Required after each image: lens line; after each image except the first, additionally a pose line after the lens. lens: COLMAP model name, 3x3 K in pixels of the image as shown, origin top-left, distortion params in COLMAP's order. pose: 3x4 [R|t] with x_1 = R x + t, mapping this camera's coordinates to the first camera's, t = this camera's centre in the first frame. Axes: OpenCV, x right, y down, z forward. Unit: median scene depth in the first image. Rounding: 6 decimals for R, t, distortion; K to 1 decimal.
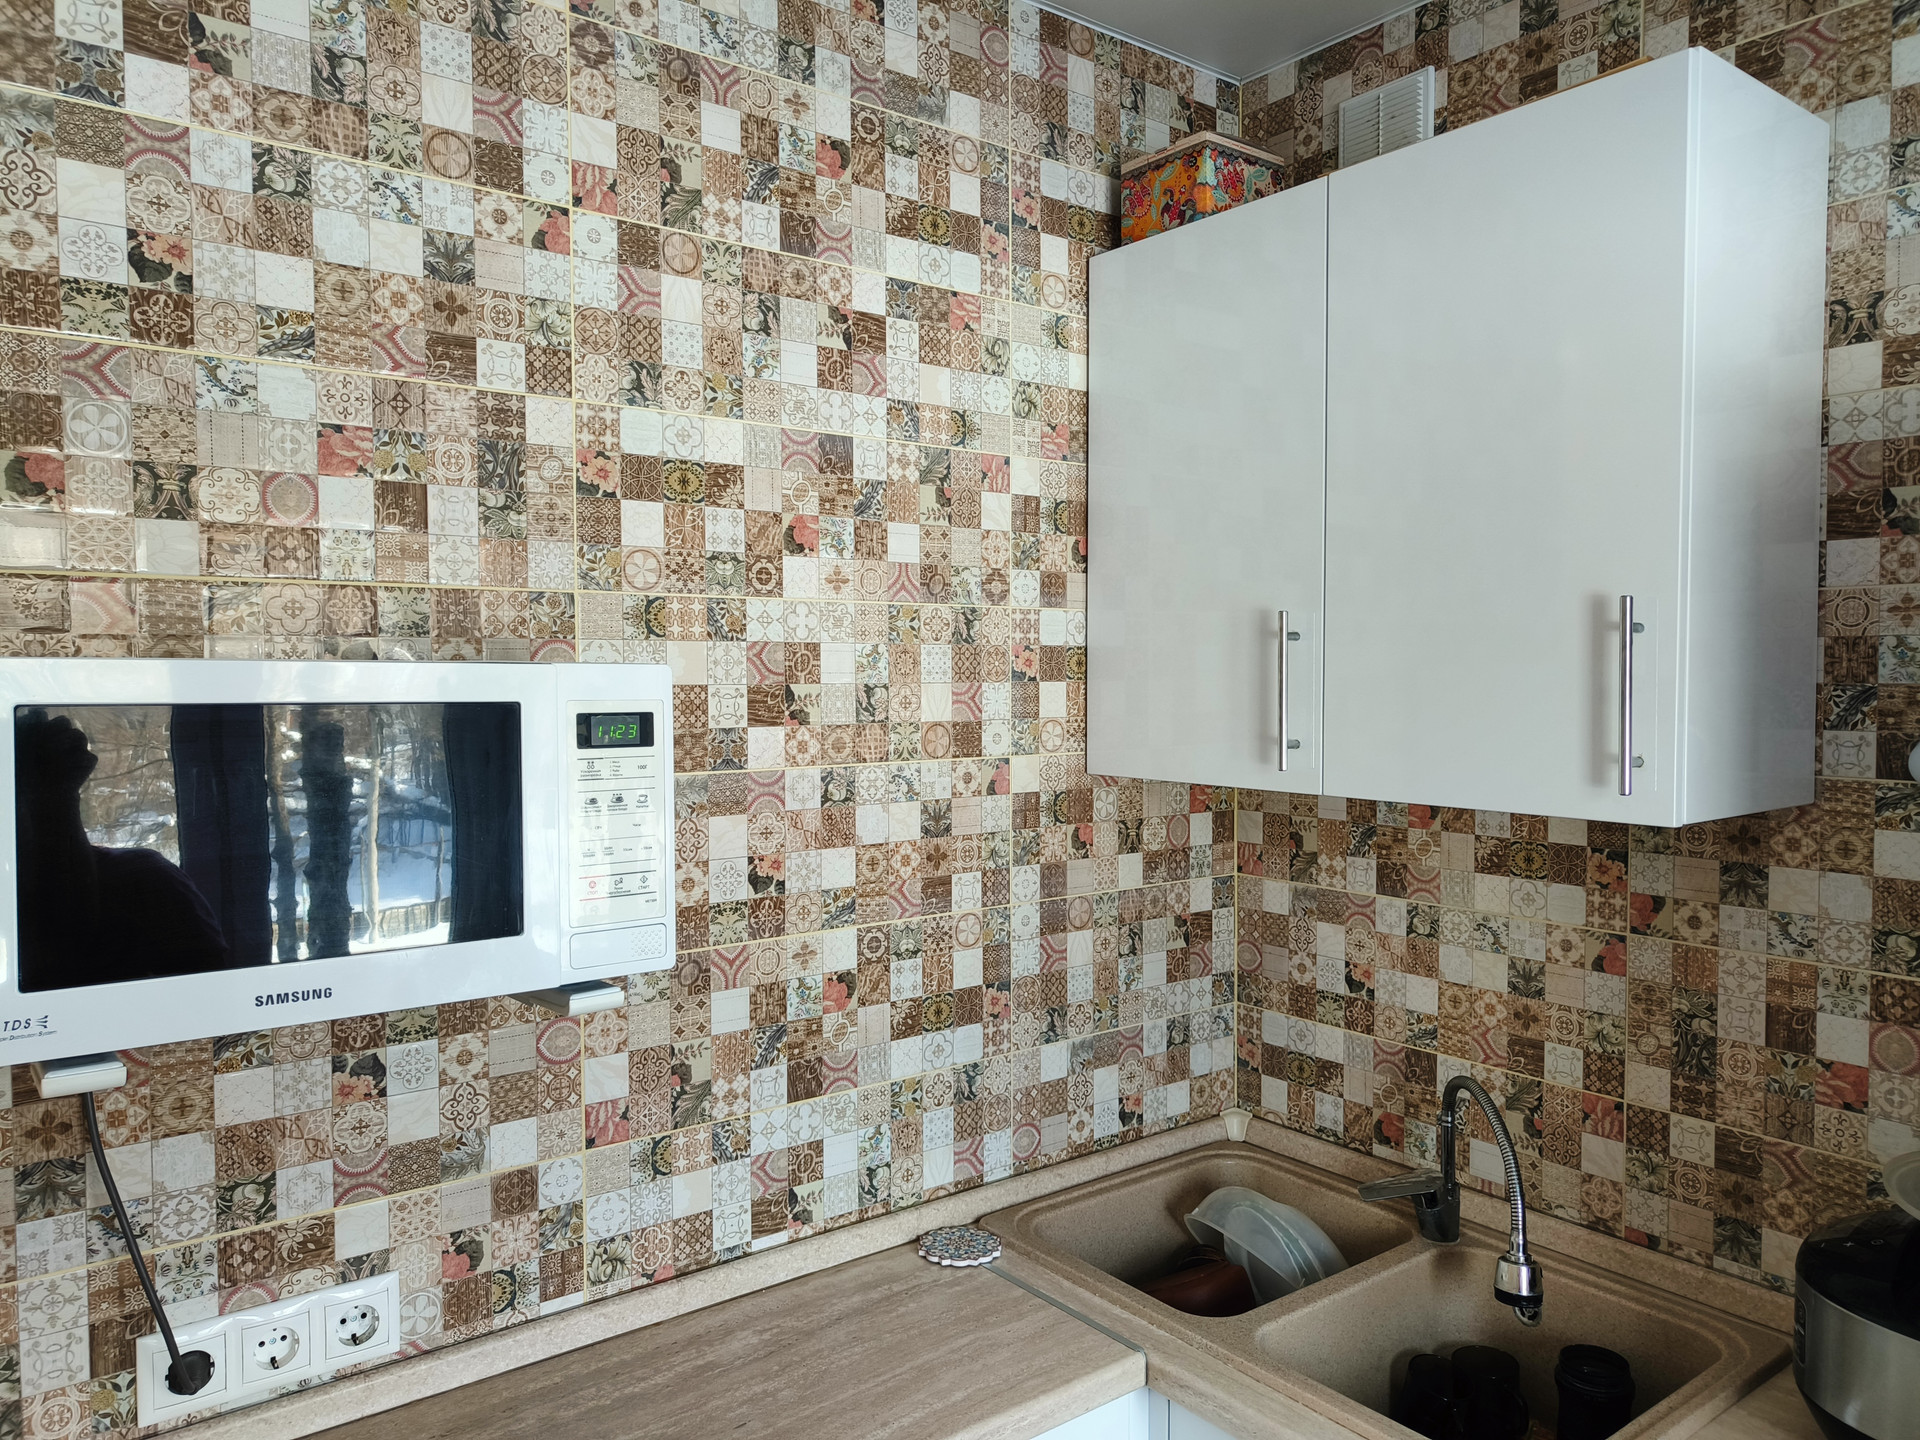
lens RADIAL K [[1350.1, 0, 964.0], [0, 1350.1, 720.2], [0, 0, 1]] dist [0.017785, -0.001645]
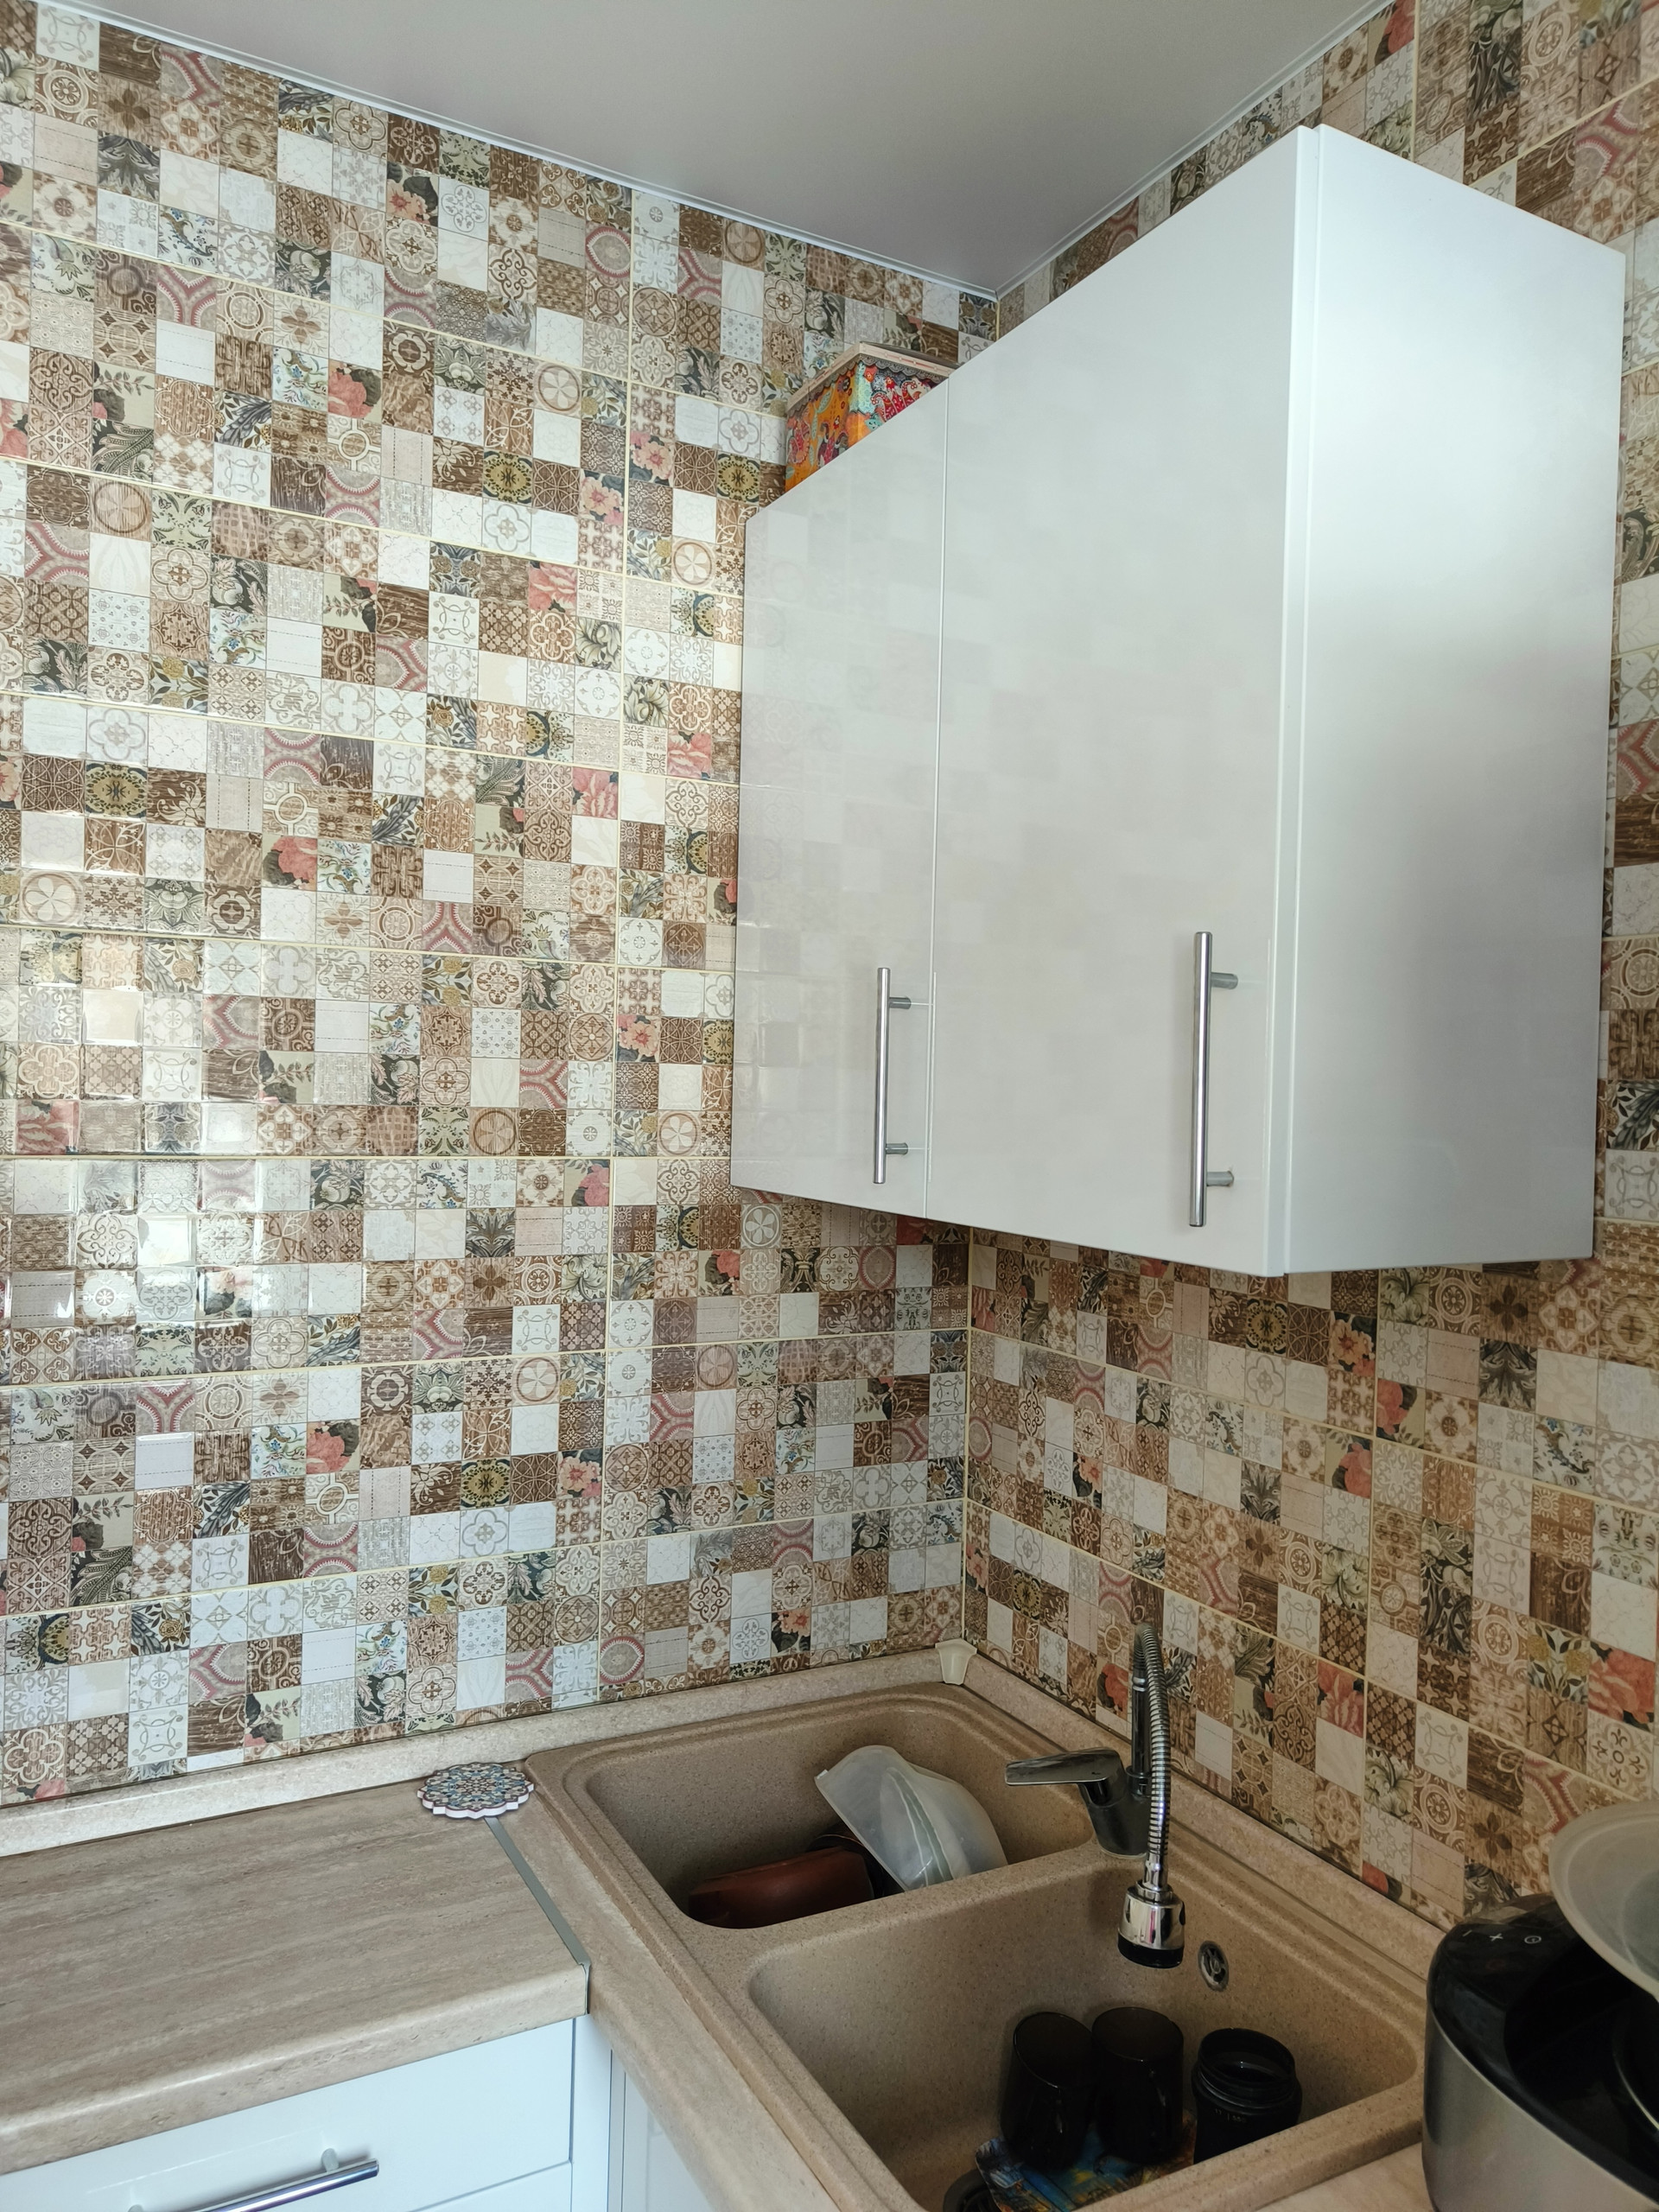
lens RADIAL K [[1555.4, 0, 825.7], [0, 1555.4, 1106.3], [0, 0, 1]] dist [0.017785, -0.001645]
pose [[0.984911, 0.029906, -0.170456, 0.336165], [-0.034458, 0.999122, -0.023810, 0.015699], [0.169594, 0.029324, 0.985078, 0.152464]]
